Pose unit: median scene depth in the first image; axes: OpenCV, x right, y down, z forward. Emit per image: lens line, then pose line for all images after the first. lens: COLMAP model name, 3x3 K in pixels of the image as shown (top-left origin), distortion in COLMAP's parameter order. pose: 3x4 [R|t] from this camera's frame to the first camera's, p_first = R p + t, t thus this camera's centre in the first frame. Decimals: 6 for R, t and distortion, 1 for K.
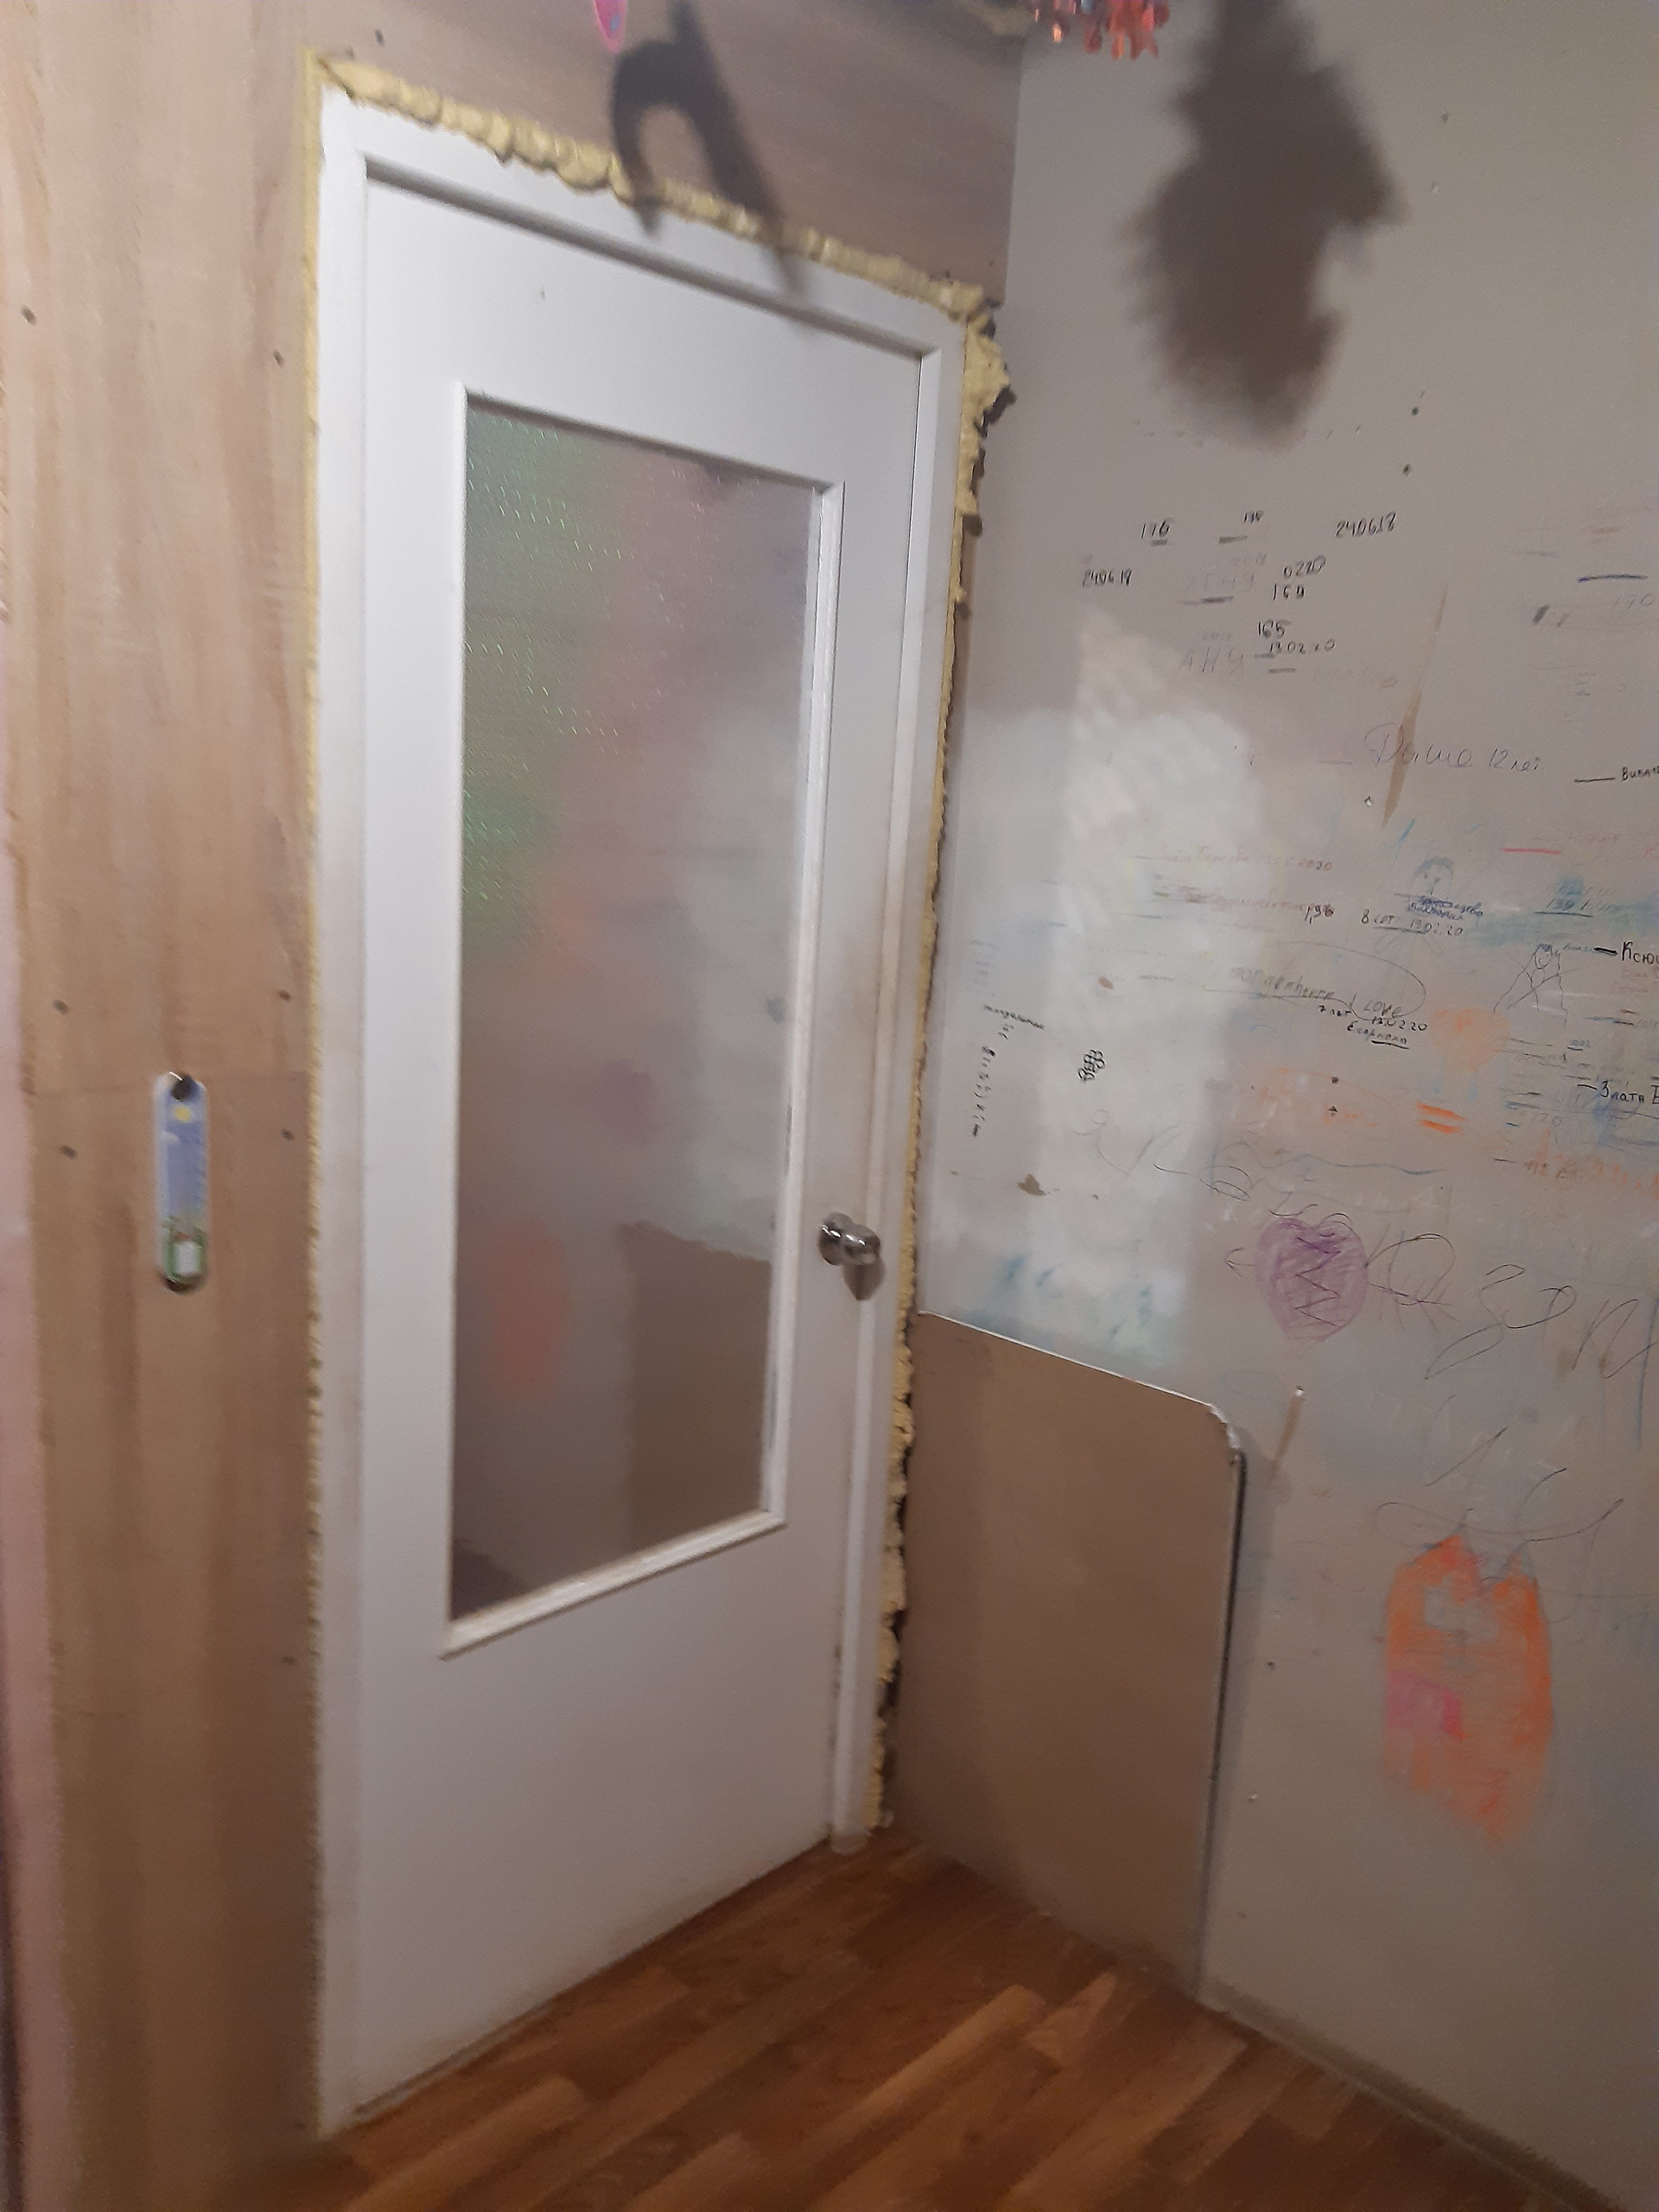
lens RADIAL K [[1669.8, 0, 837.3], [0, 1669.8, 1119.2], [0, 0, 1]] dist [0.020787, -0.022168]
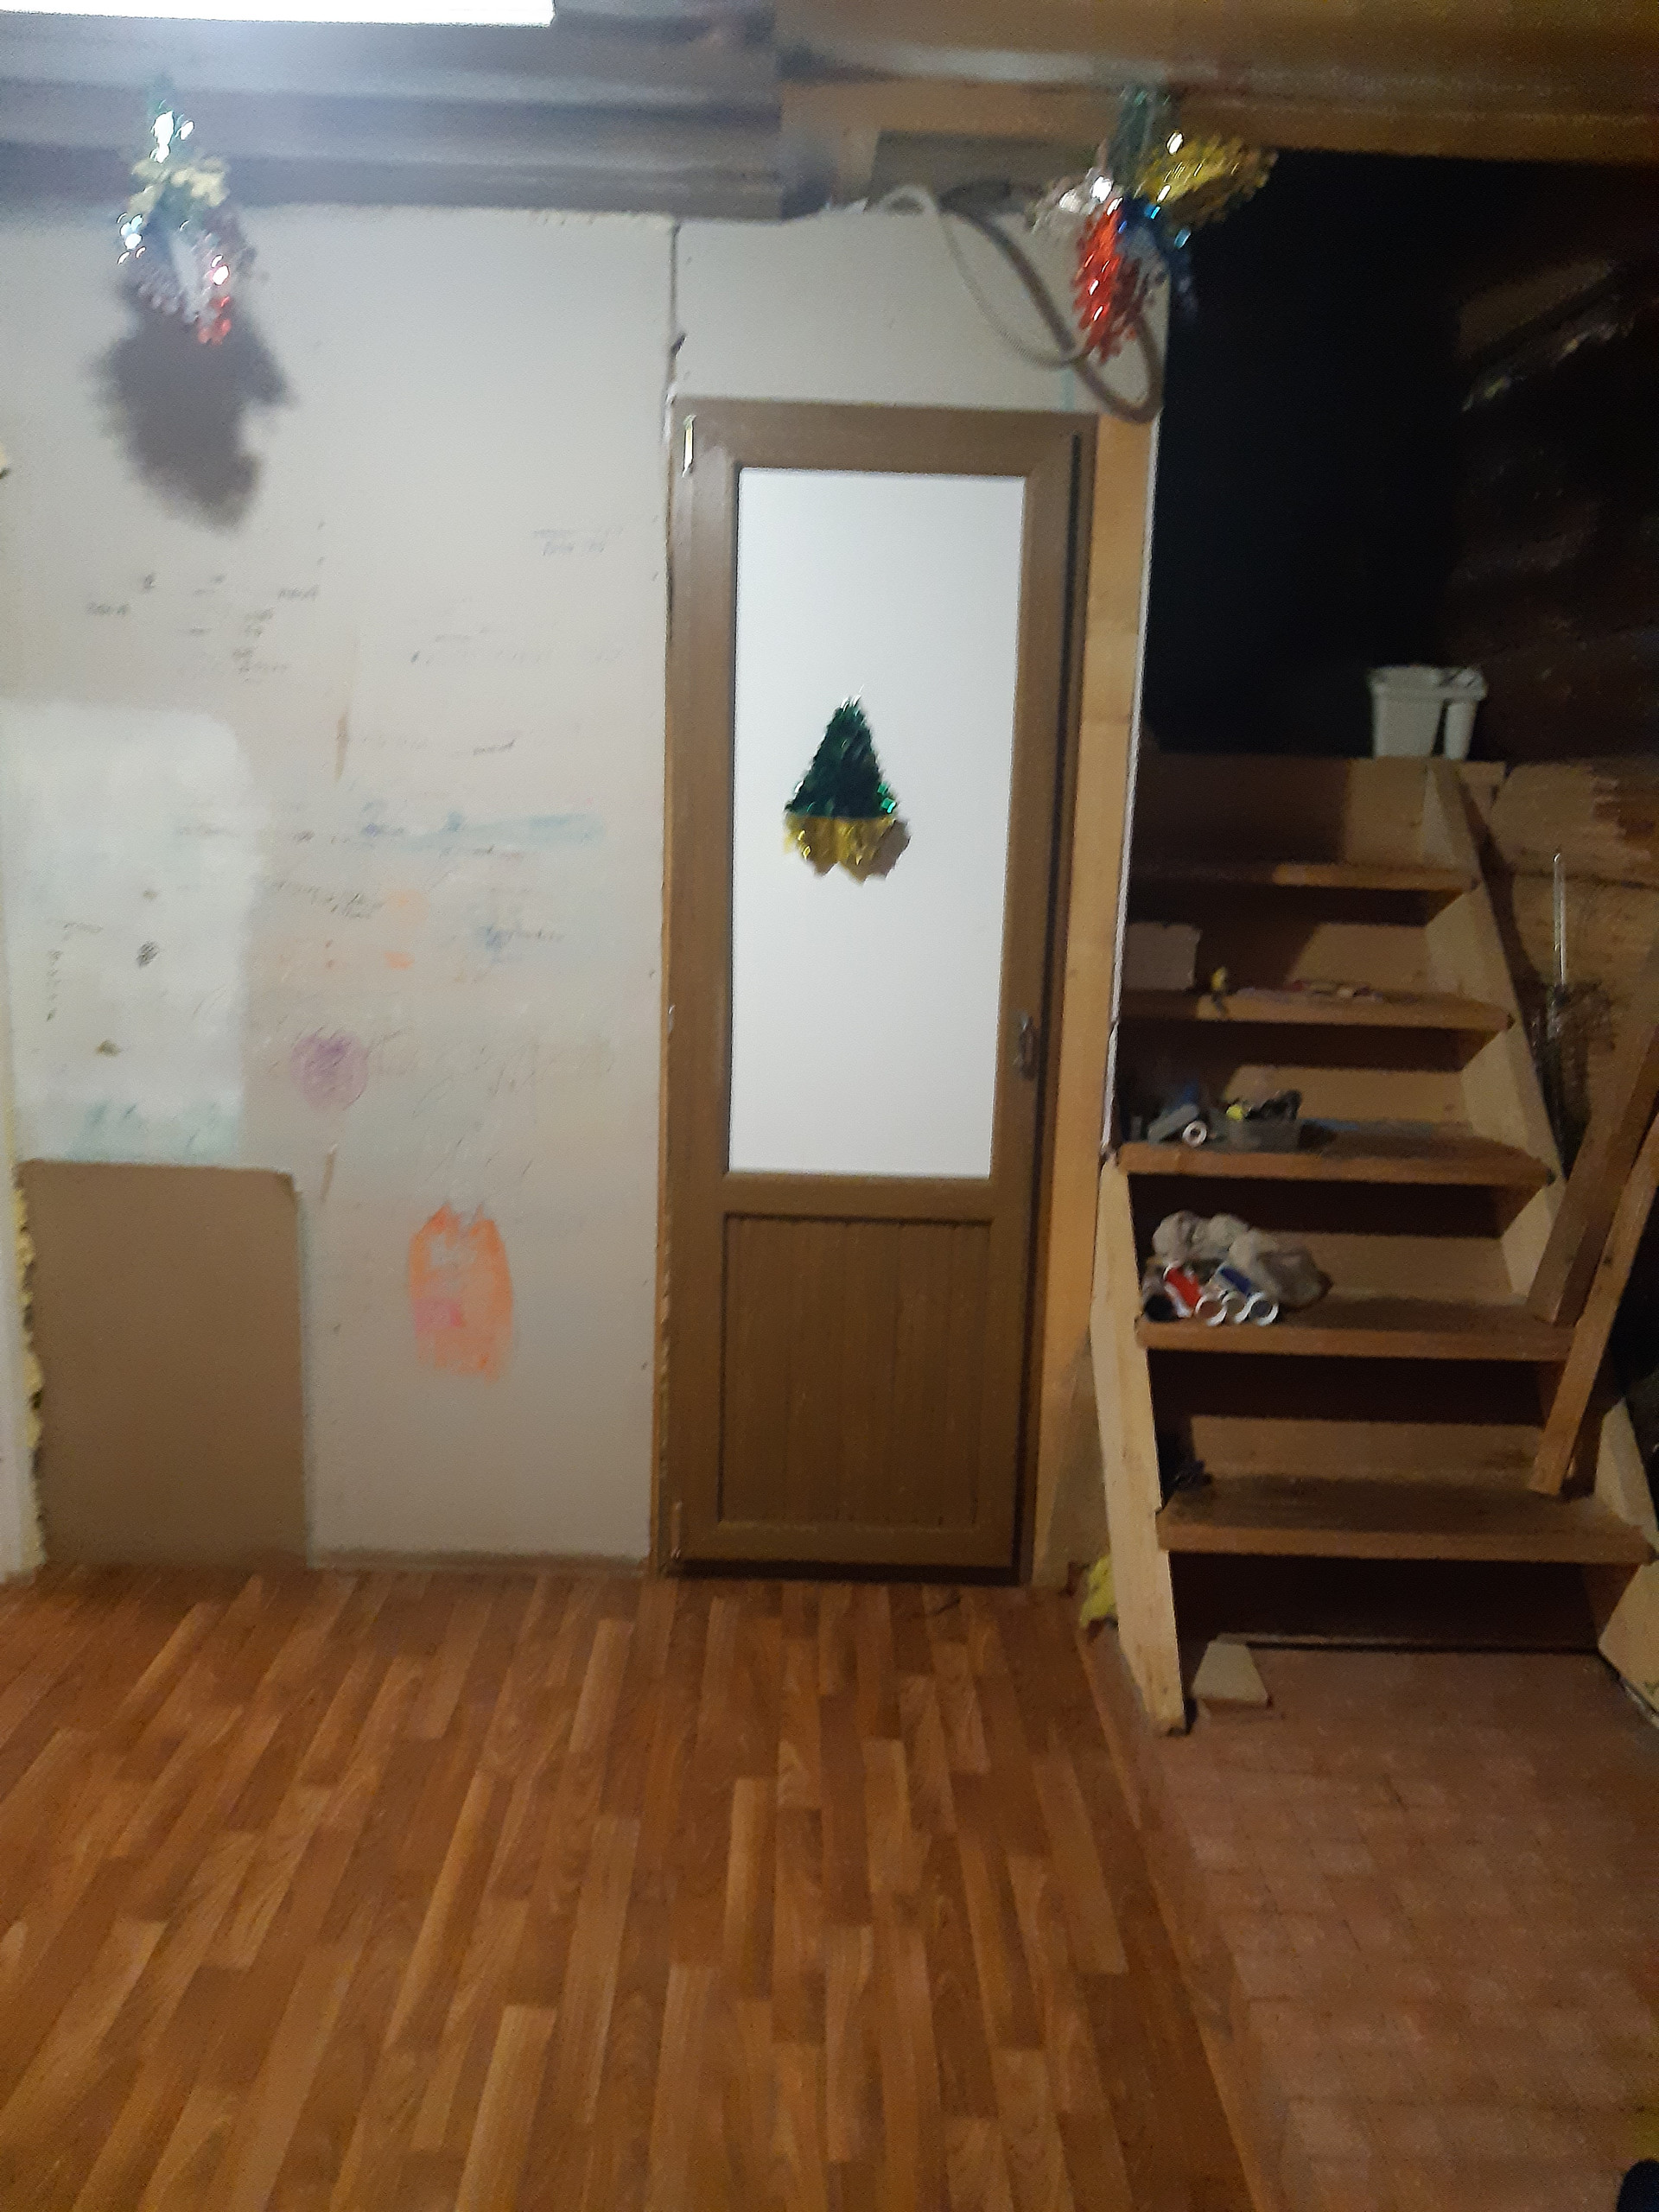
lens RADIAL K [[1669.8, 0, 832.3], [0, 1669.8, 1102.5], [0, 0, 1]] dist [0.020787, -0.022168]
pose [[0.726031, -0.149953, 0.671113, -0.421386], [0.135935, 0.987973, 0.073694, 0.069565], [-0.674093, 0.037724, 0.737683, -0.459774]]
